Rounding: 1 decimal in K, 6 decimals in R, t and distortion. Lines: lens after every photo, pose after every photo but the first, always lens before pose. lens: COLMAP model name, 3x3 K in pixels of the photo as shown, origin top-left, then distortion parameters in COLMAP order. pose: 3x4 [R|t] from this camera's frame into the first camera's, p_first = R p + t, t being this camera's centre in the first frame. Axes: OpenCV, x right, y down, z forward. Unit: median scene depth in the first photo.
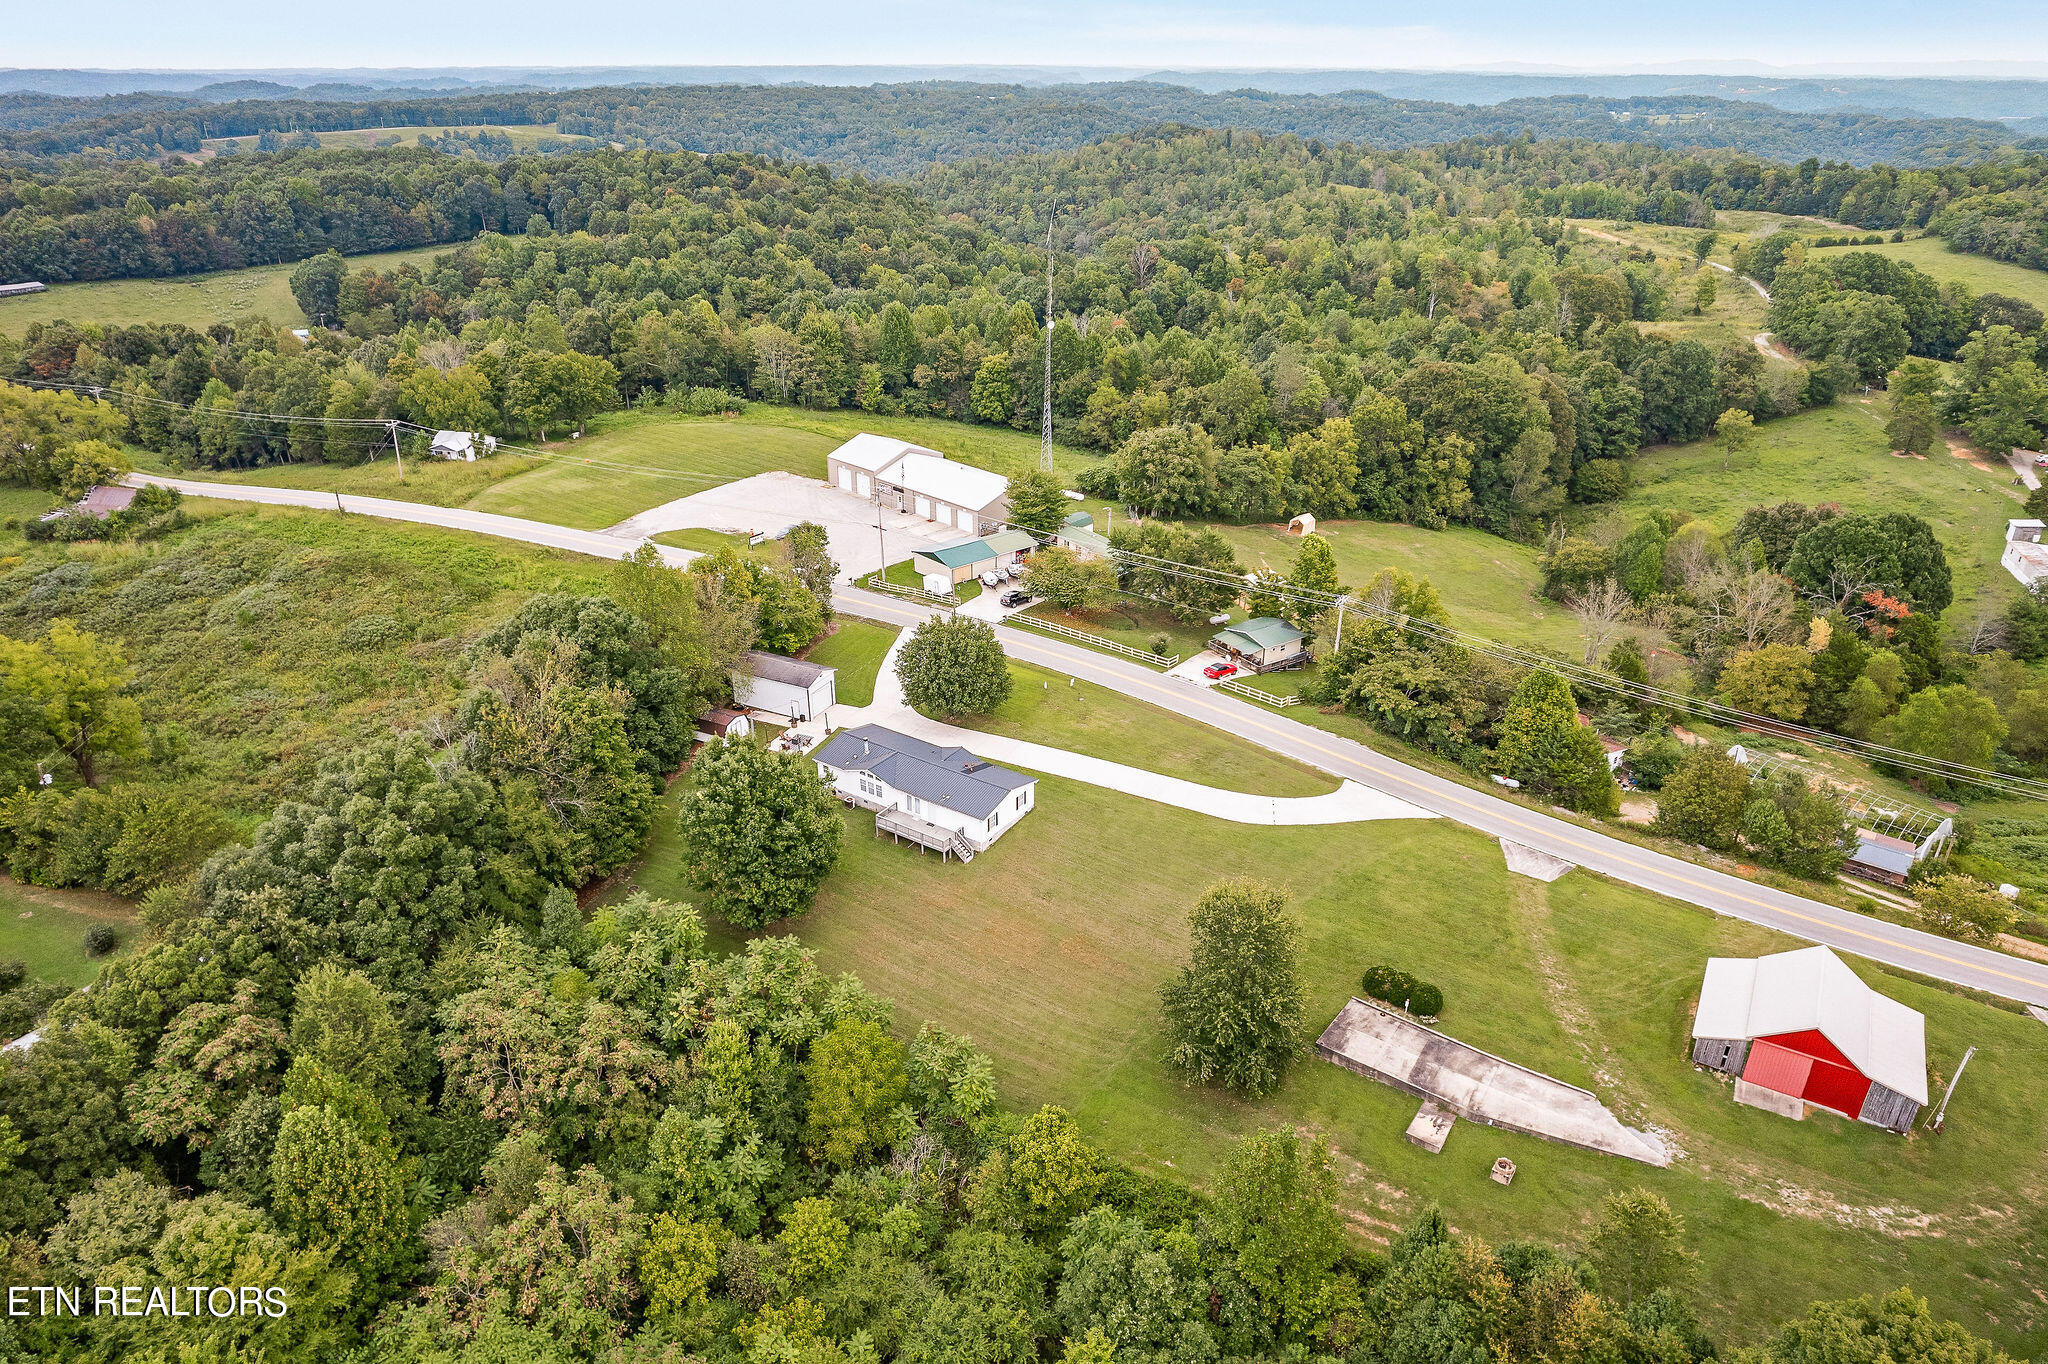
lens RADIAL K [[1305.9, 0, 1027.0], [0, 1305.9, 681.1], [0, 0, 1]] dist [-0.081147, 0.070559]
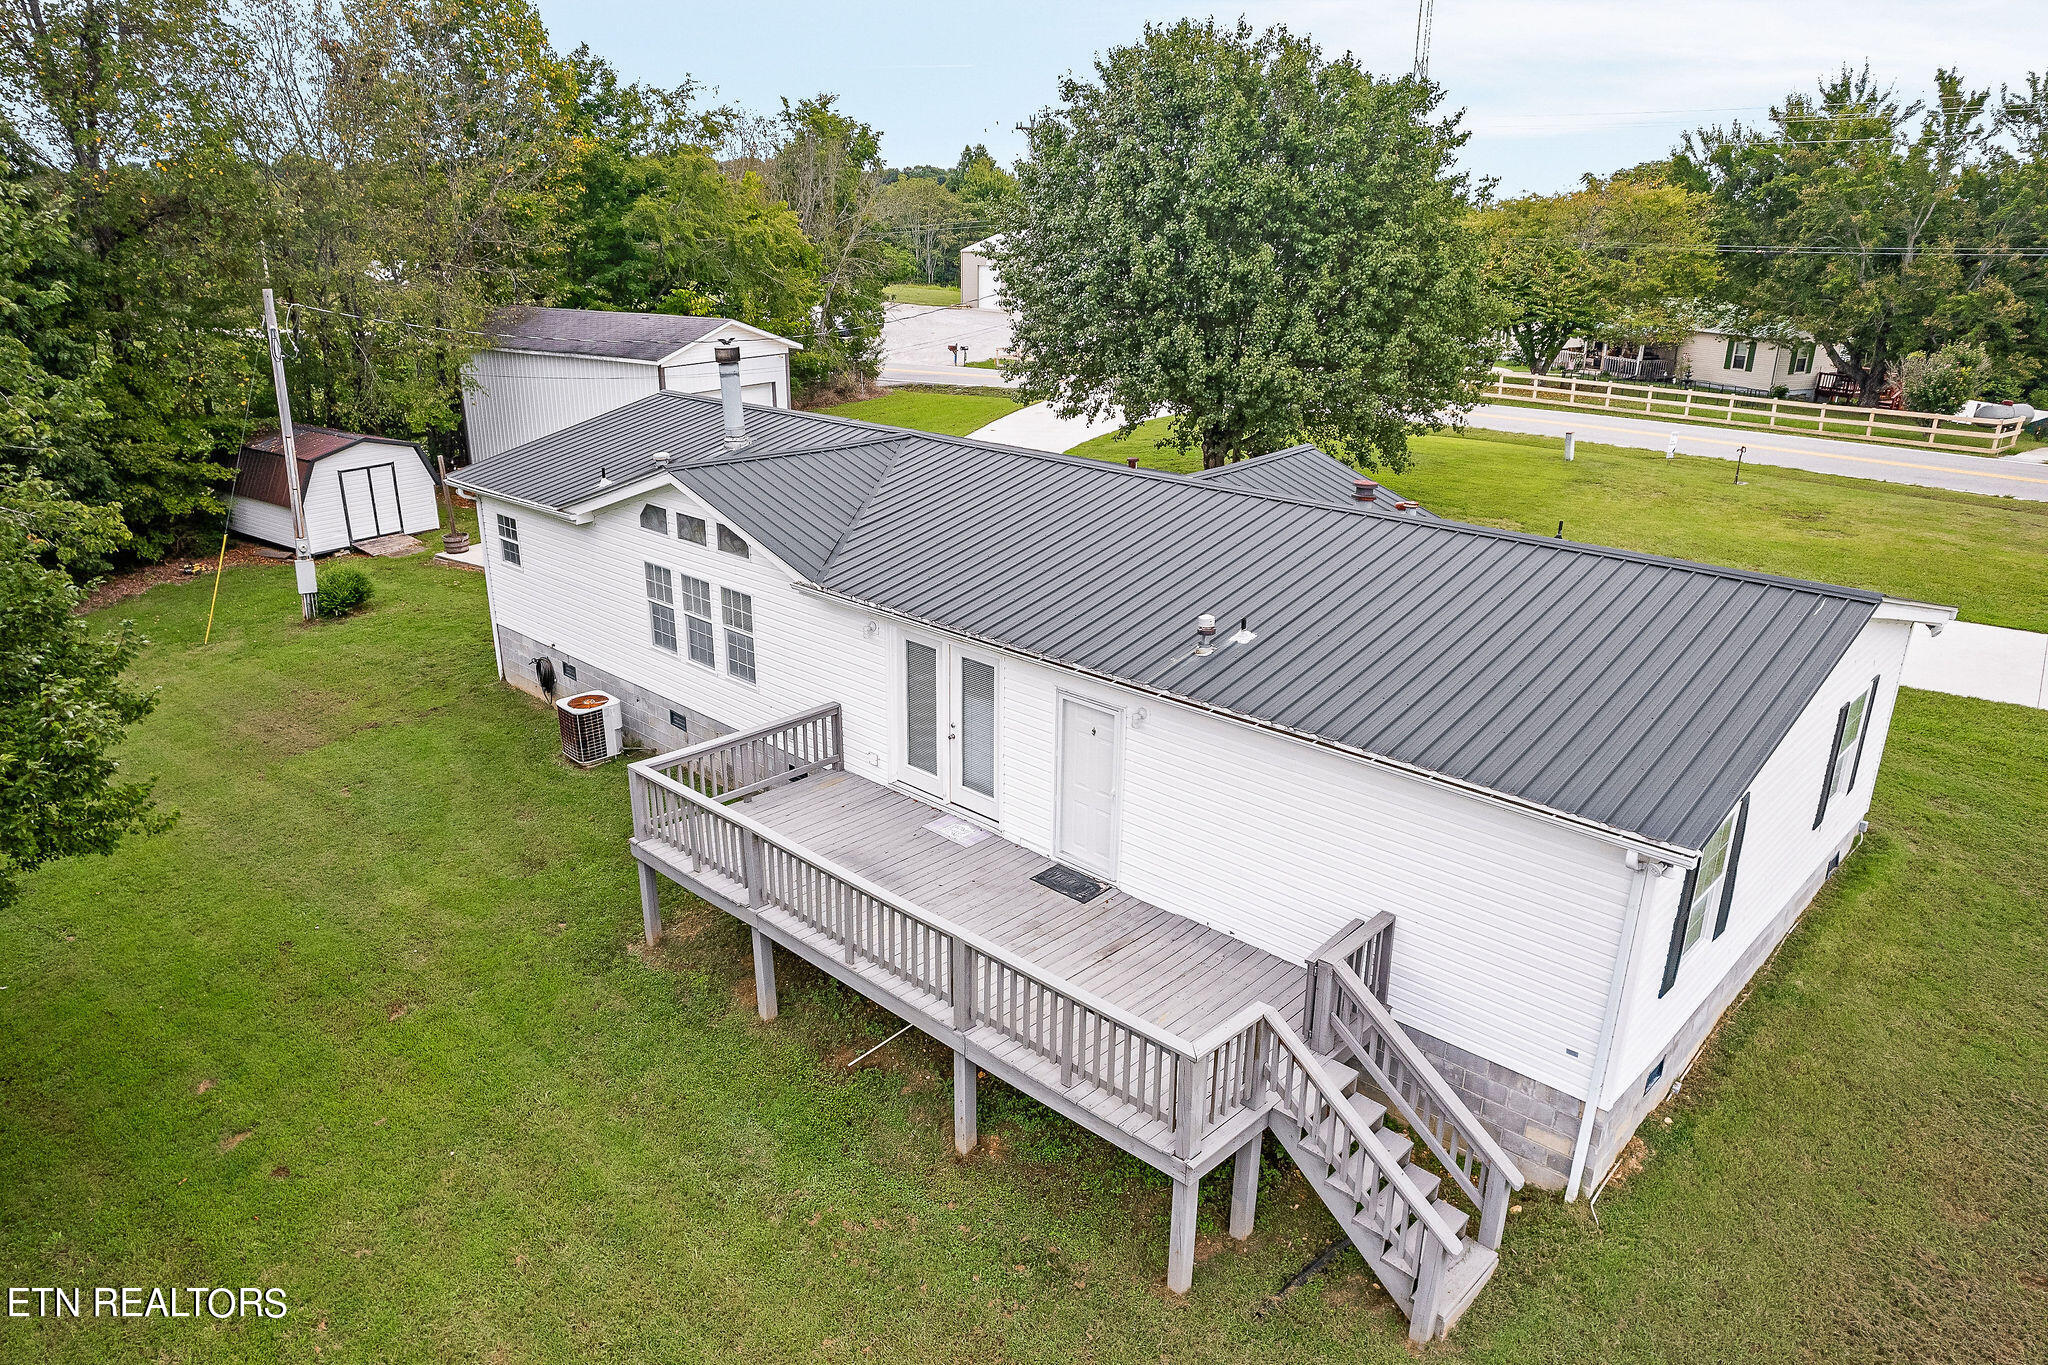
lens RADIAL K [[1305.9, 0, 1027.0], [0, 1305.9, 681.6], [0, 0, 1]] dist [-0.081147, 0.070559]
pose [[0.986864, 0.066768, -0.147112, -0.035889], [-0.084685, 0.989263, -0.119107, 0.061699], [0.137580, 0.130000, 0.981922, 0.511803]]
